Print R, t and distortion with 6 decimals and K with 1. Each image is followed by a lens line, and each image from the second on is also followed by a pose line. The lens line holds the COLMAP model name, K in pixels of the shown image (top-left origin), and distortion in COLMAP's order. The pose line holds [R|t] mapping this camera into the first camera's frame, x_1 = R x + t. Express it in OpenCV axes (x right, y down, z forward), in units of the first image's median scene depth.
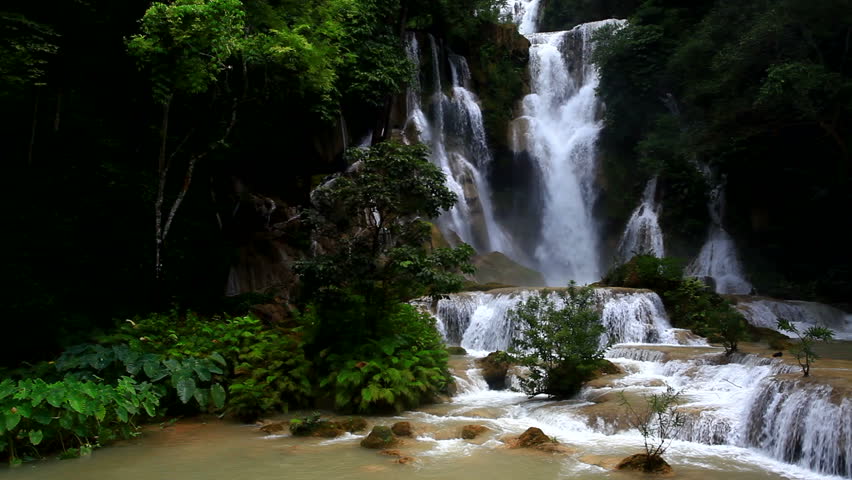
lens RADIAL K [[688.5, 0, 426.0], [0, 688.5, 240.0], [0, 0, 1]] dist [0.000818, 0.008811]
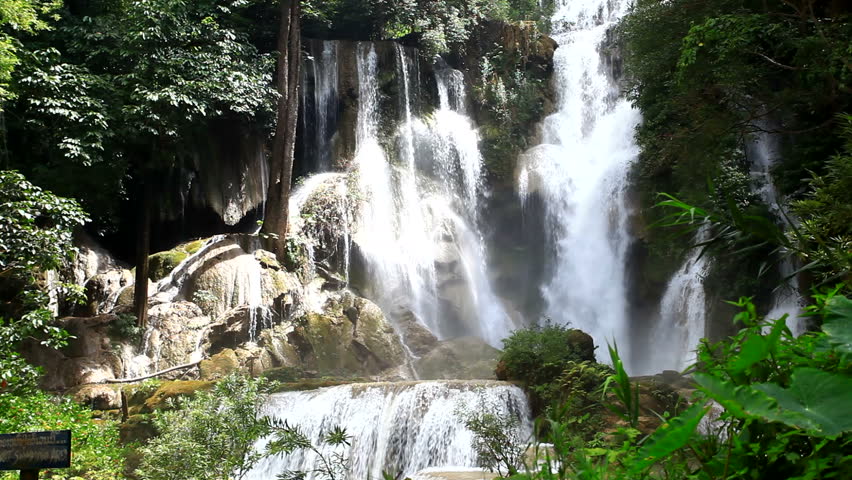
lens RADIAL K [[910.2, 0, 426.0], [0, 910.2, 240.0], [0, 0, 1]] dist [0.008227, 0.018990]
pose [[0.977980, -0.052165, -0.202072, 0.381875], [0.030938, 0.993797, -0.106816, 0.025463], [0.206390, 0.098212, 0.973528, 0.135773]]
